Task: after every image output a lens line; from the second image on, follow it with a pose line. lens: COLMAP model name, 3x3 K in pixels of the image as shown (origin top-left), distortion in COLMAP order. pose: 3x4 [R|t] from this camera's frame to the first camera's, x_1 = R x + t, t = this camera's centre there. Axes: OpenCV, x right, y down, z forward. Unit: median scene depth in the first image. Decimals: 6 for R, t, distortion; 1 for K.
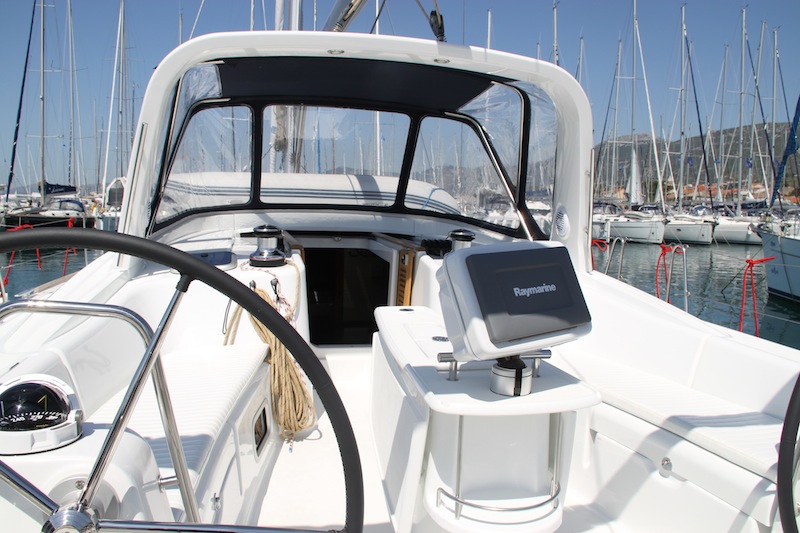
lens RADIAL K [[661.9, 0, 400.0], [0, 661.9, 266.5], [0, 0, 1]] dist [-0.192774, 0.160708]
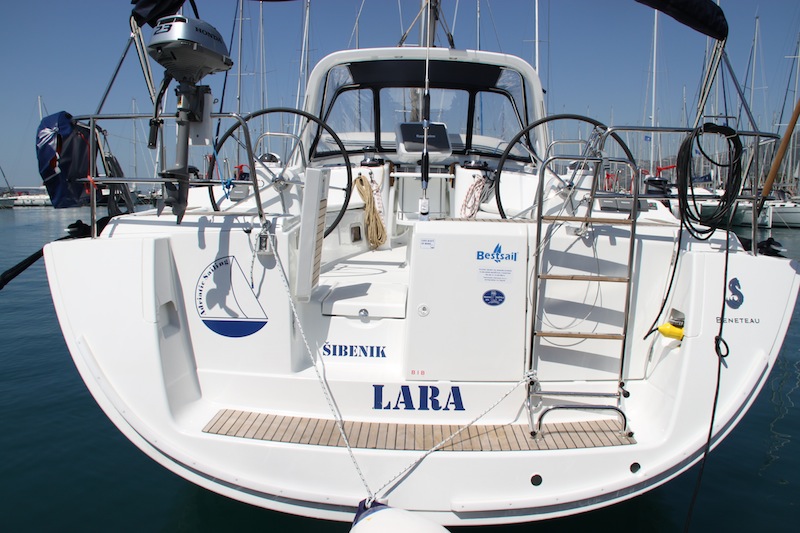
lens RADIAL K [[664.6, 0, 400.0], [0, 664.6, 266.5], [0, 0, 1]] dist [-0.186648, 0.138631]
pose [[0.964619, 0.019476, -0.262929, 0.279350], [-0.017735, 0.999802, 0.008993, 0.187612], [0.263052, -0.004012, 0.964773, -0.597414]]
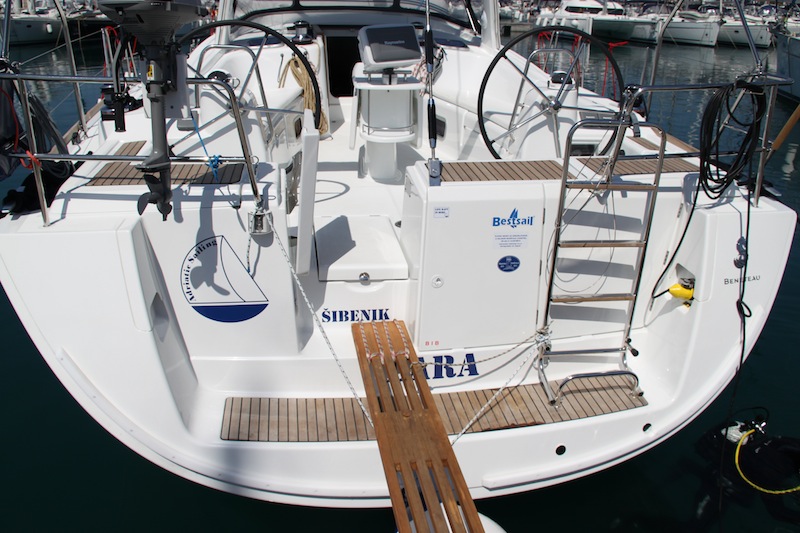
lens RADIAL K [[661.9, 0, 400.0], [0, 661.9, 266.5], [0, 0, 1]] dist [-0.192774, 0.160708]
pose [[0.996641, 0.023205, -0.078538, 0.142935], [0.000901, 0.955850, 0.293854, 0.040970], [0.081889, -0.292938, 0.952618, -0.544961]]
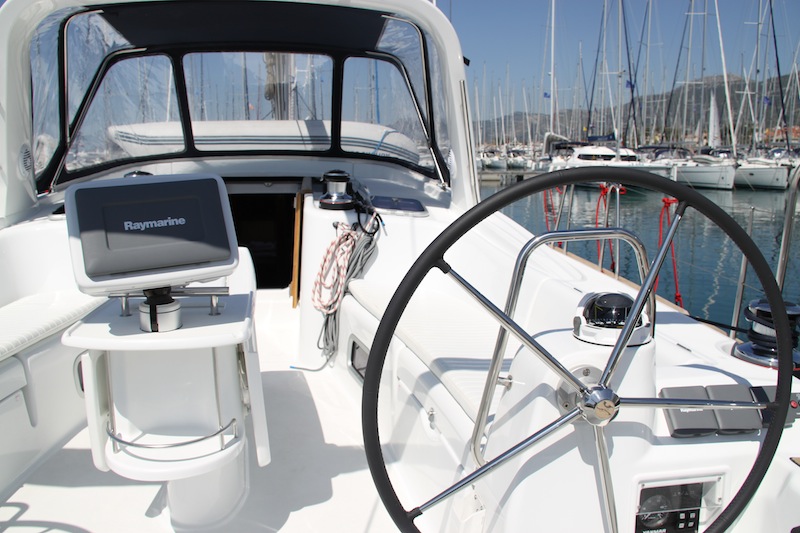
lens RADIAL K [[664.6, 0, 400.0], [0, 664.6, 266.5], [0, 0, 1]] dist [-0.186648, 0.138631]
pose [[0.994061, -0.006051, -0.108655, 0.214304], [0.014326, 0.997040, 0.075535, 0.009804], [0.107876, -0.076643, 0.991206, 0.024087]]
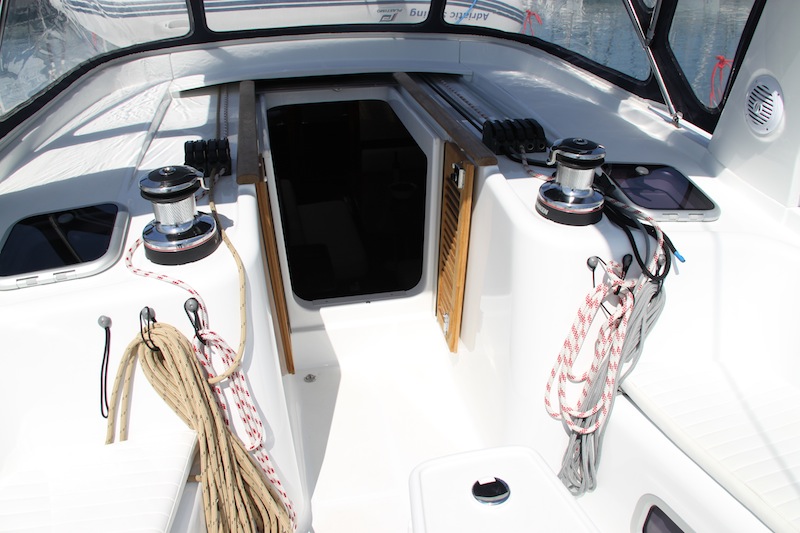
lens RADIAL K [[661.9, 0, 400.0], [0, 661.9, 266.5], [0, 0, 1]] dist [-0.192774, 0.160708]
pose [[0.998797, -0.021524, -0.044064, -0.013161], [0.036323, 0.928377, 0.369860, -0.111533], [0.032948, -0.371016, 0.928042, 0.380047]]
